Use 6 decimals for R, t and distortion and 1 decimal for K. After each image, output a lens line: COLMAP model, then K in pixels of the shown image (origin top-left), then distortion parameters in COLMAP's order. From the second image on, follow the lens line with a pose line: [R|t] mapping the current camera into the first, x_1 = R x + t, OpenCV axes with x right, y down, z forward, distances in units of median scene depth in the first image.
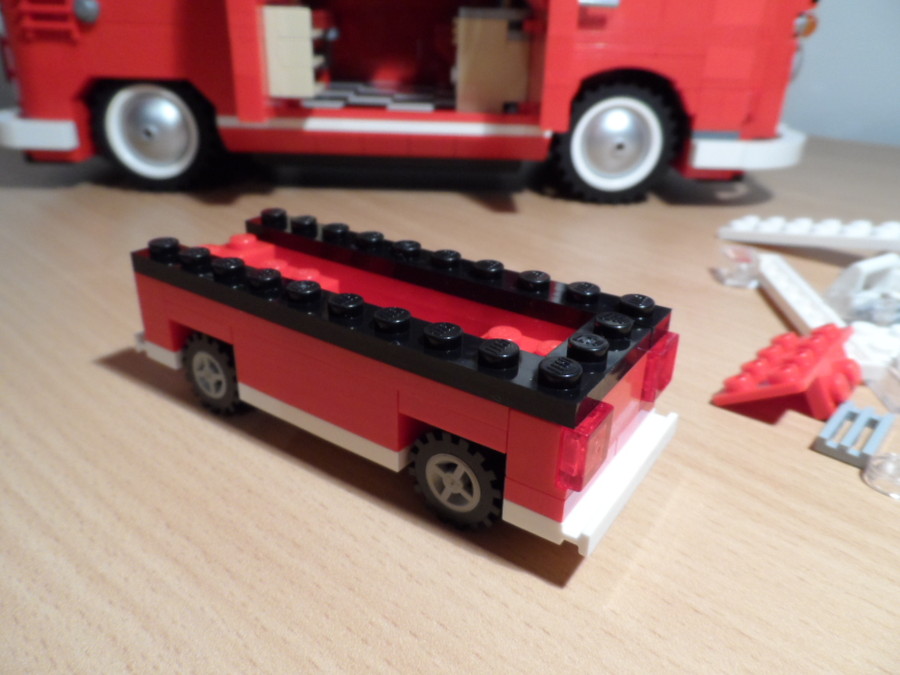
lens RADIAL K [[683.4, 0, 449.6], [0, 683.4, 342.9], [0, 0, 1]] dist [-0.014793, -0.000982]
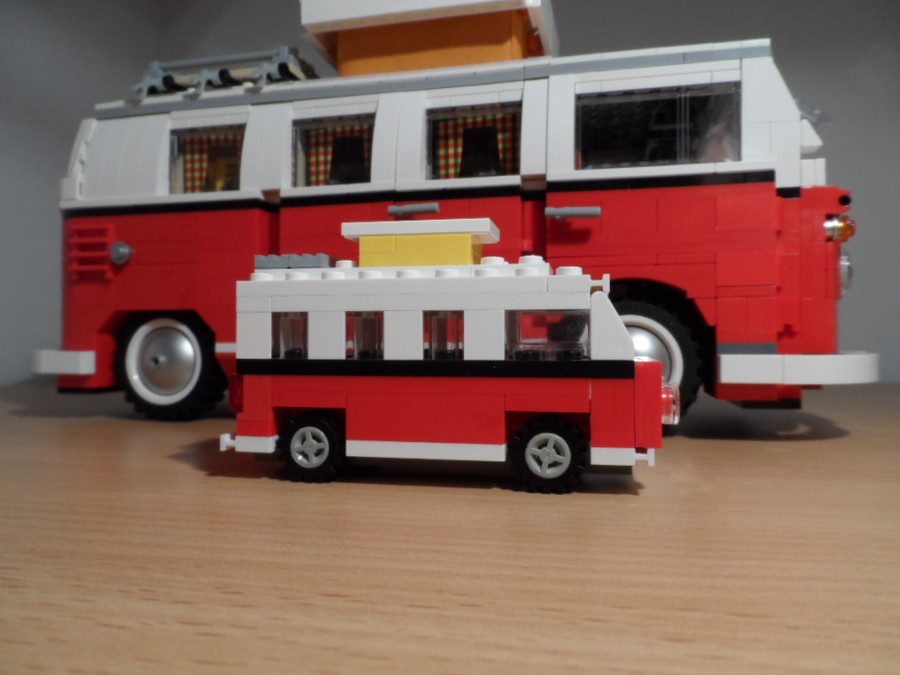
lens RADIAL K [[683.4, 0, 449.6], [0, 683.4, 342.9], [0, 0, 1]] dist [-0.014793, -0.000982]
pose [[0.970222, -0.027838, -0.240614, 0.542428], [-0.080173, 0.900473, -0.427459, 0.167671], [0.228566, 0.434021, 0.871426, 0.422263]]
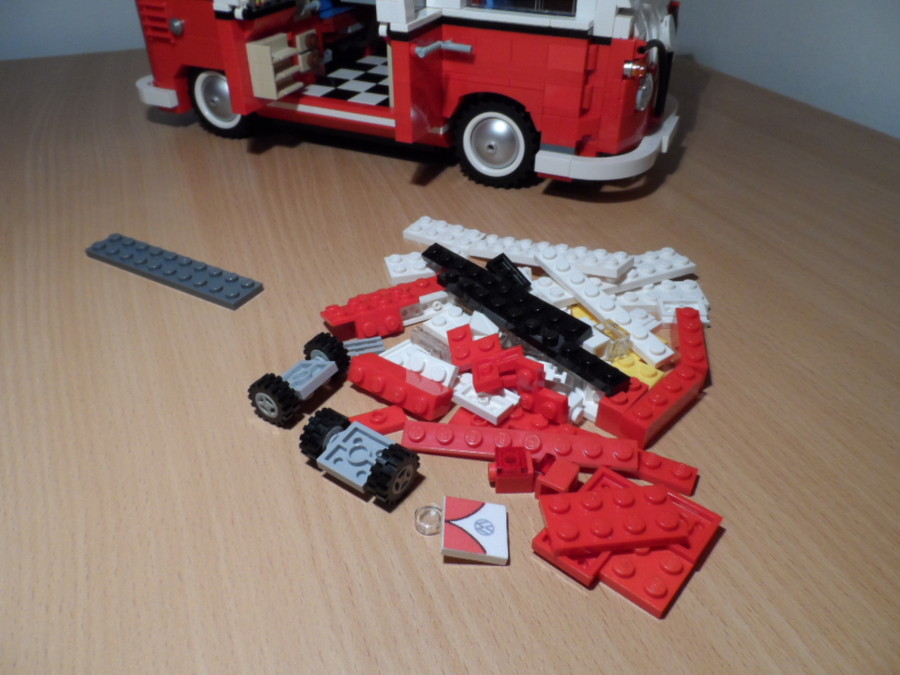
lens RADIAL K [[687.6, 0, 450.0], [0, 687.6, 337.5], [0, 0, 1]] dist [-0.008670, -0.000783]
pose [[0.912321, 0.224008, -0.342770, 1.675214], [-0.161469, 0.966071, 0.201582, -0.423769], [0.376296, -0.128560, 0.917537, -0.776723]]
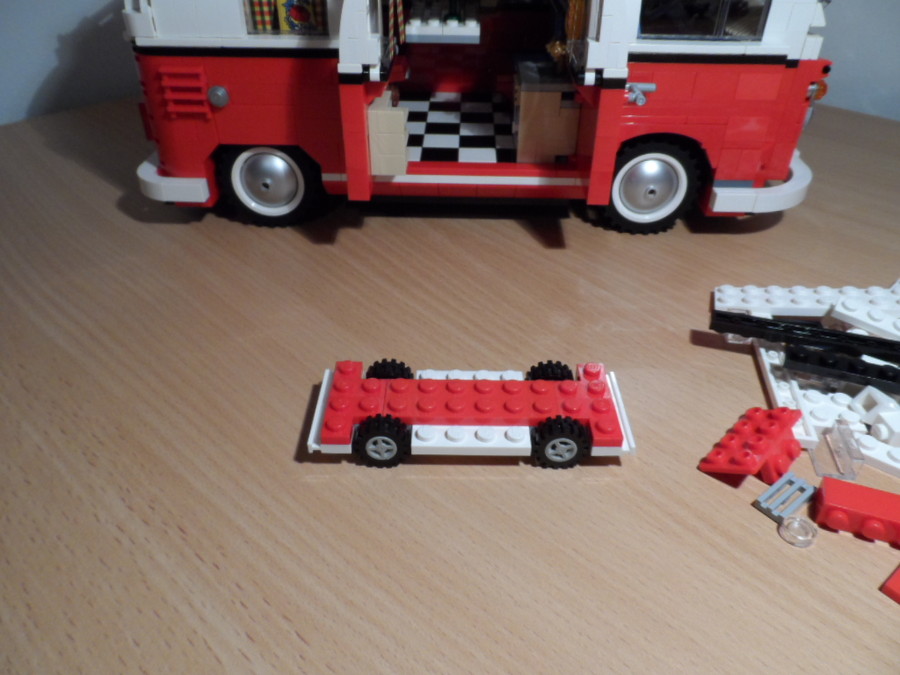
lens RADIAL K [[687.6, 0, 450.0], [0, 687.6, 337.5], [0, 0, 1]] dist [-0.008670, -0.000783]
pose [[0.999150, 0.001394, -0.041189, -0.131145], [0.005745, 0.984958, 0.172697, -0.565878], [0.040811, -0.172787, 0.984113, -0.587428]]
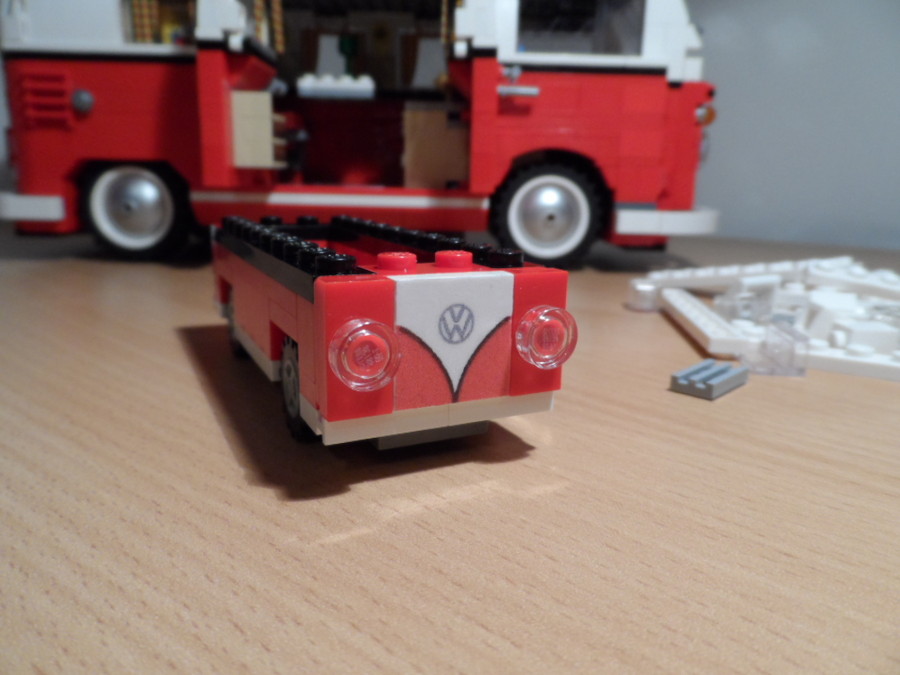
lens RADIAL K [[687.6, 0, 450.0], [0, 687.6, 337.5], [0, 0, 1]] dist [-0.008670, -0.000783]
pose [[0.999978, -0.006209, 0.002430, 0.185431], [0.006592, 0.975476, -0.220007, 0.342280], [-0.001004, 0.220018, 0.975495, -0.119627]]
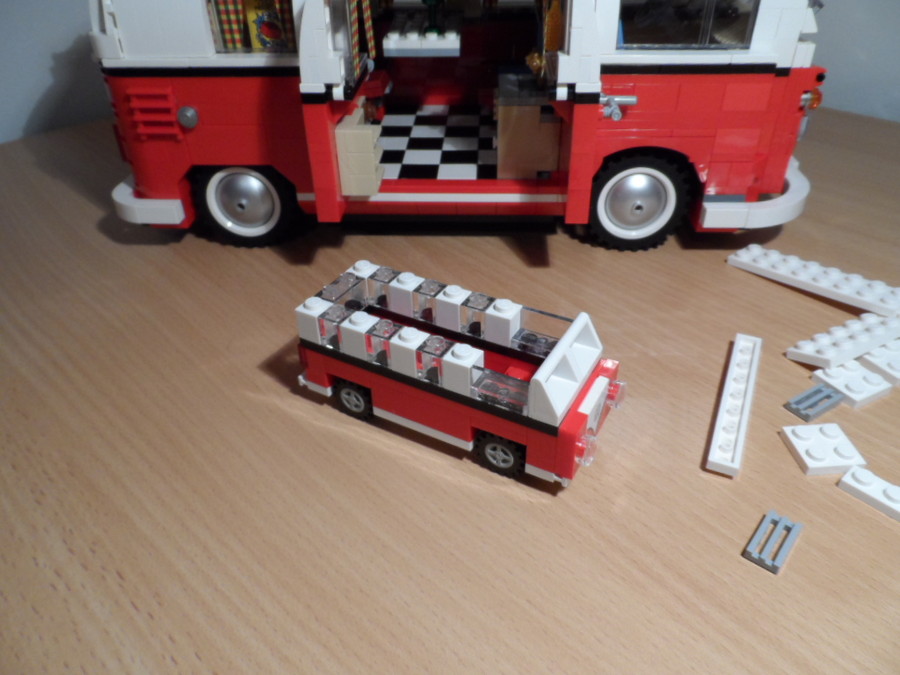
lens RADIAL K [[688.1, 0, 450.3], [0, 688.1, 337.5], [0, 0, 1]] dist [-0.008021, -0.001912]
pose [[0.996949, -0.004701, -0.077920, 0.047754], [0.017734, 0.985724, 0.167434, -0.624388], [0.076020, -0.168305, 0.982799, -0.475333]]
